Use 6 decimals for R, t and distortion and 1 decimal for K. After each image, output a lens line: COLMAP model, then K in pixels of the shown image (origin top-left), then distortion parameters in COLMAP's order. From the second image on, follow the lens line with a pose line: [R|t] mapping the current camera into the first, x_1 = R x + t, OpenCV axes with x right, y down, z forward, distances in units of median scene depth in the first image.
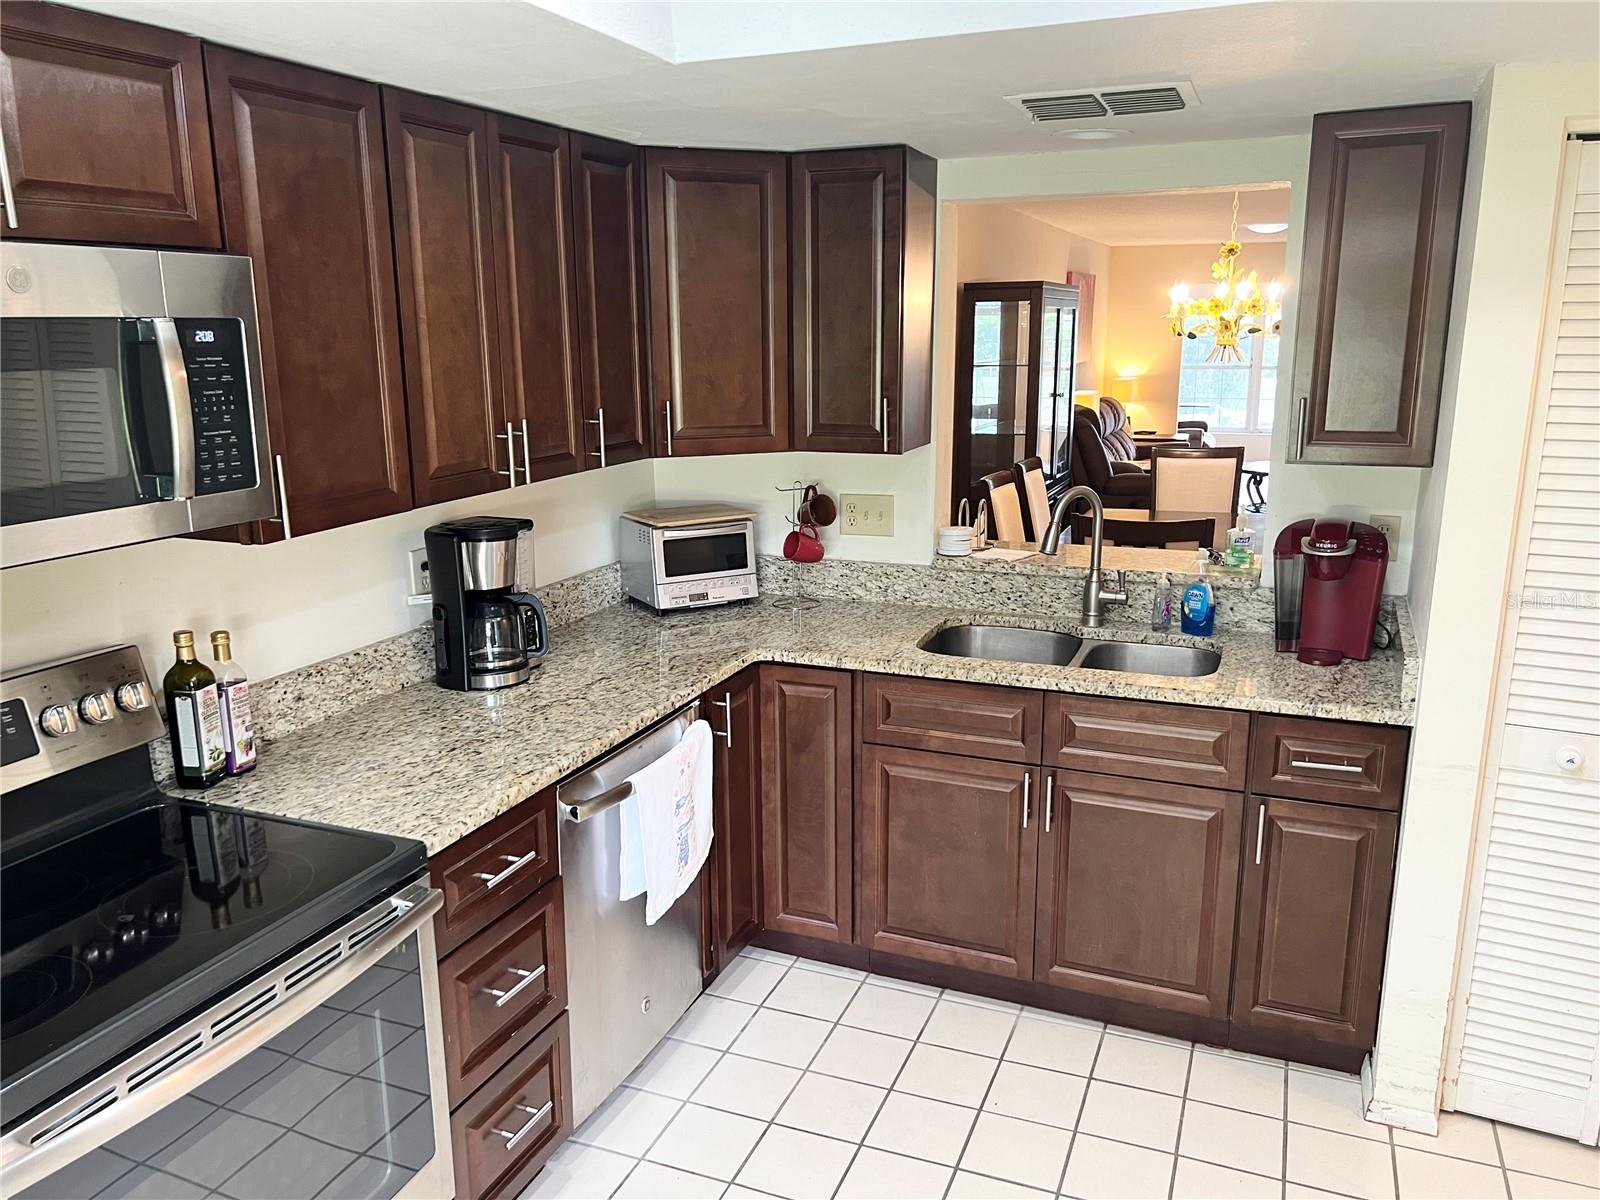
lens RADIAL K [[1199.5, 0, 798.3], [0, 1199.5, 598.2], [0, 0, 1]] dist [0.053882, -0.060090]
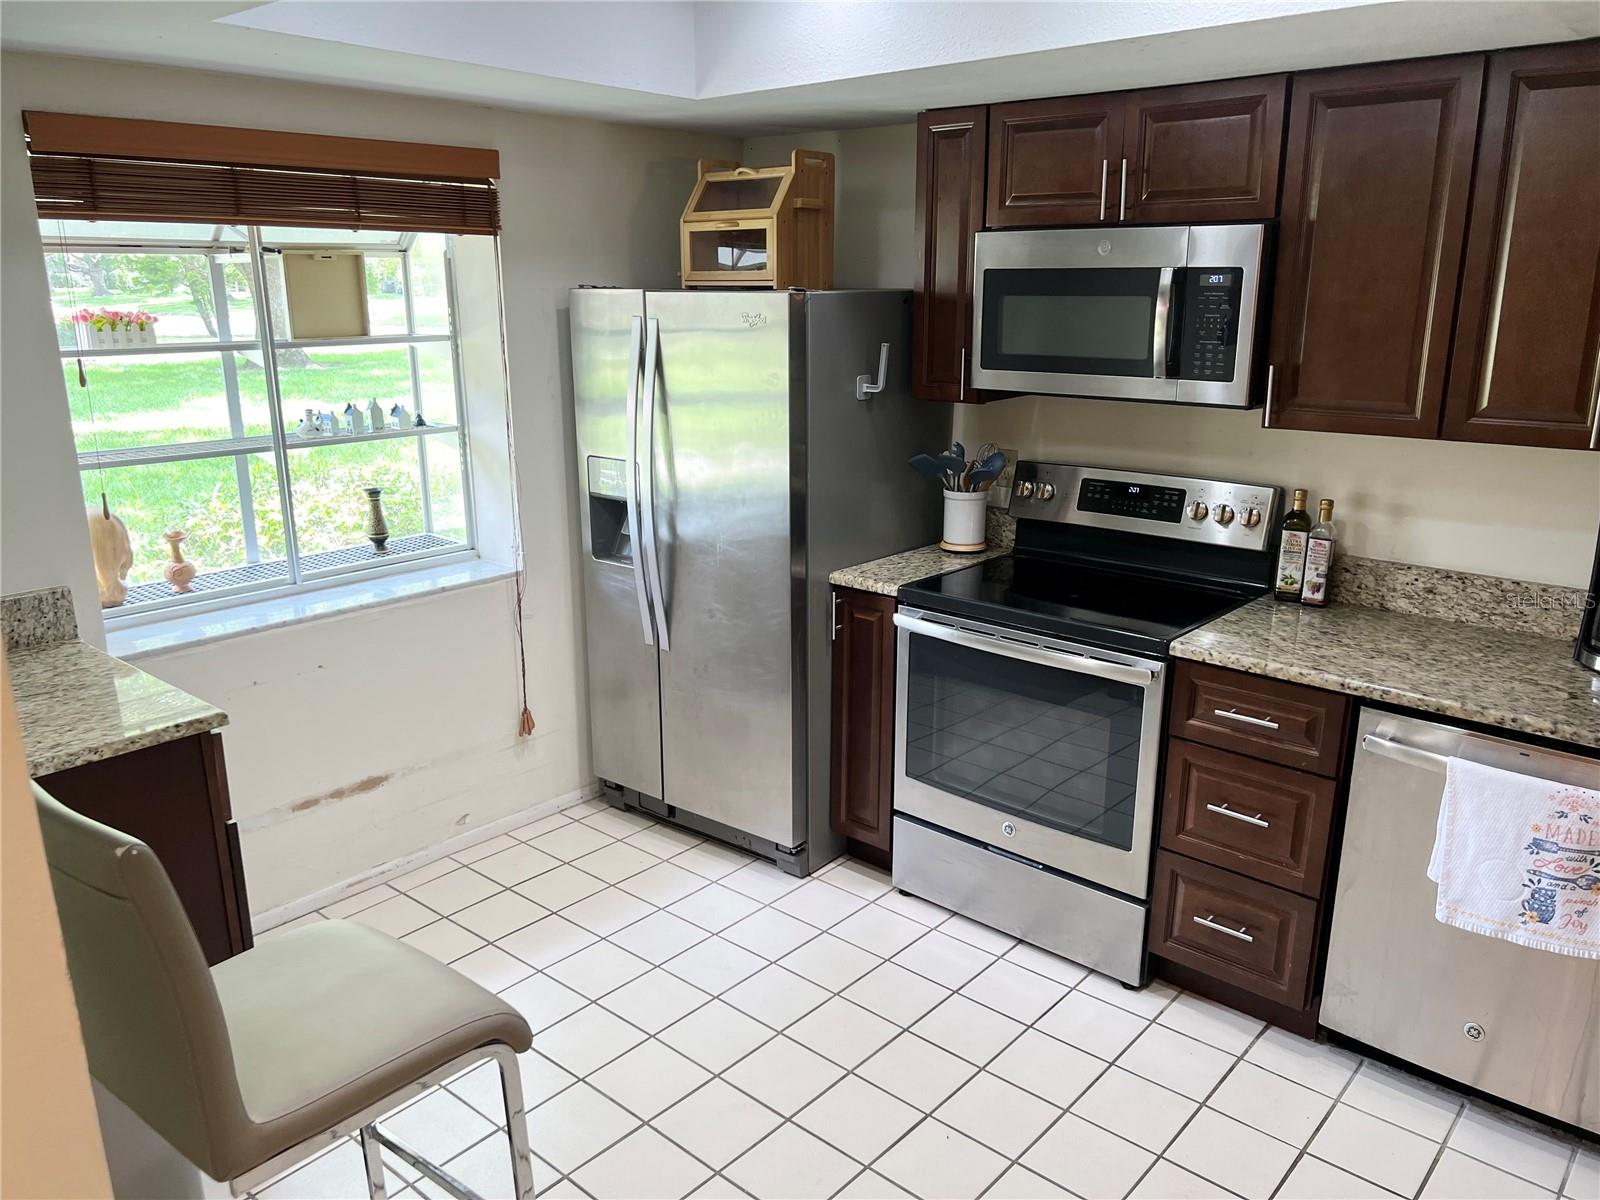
lens RADIAL K [[1199.5, 0, 788.8], [0, 1199.5, 601.0], [0, 0, 1]] dist [0.053882, -0.060090]
pose [[-0.331963, 0.257549, -0.907452, 0.891211], [-0.205907, 0.919021, 0.336158, -0.180960], [0.920545, 0.298443, -0.252050, 0.746227]]
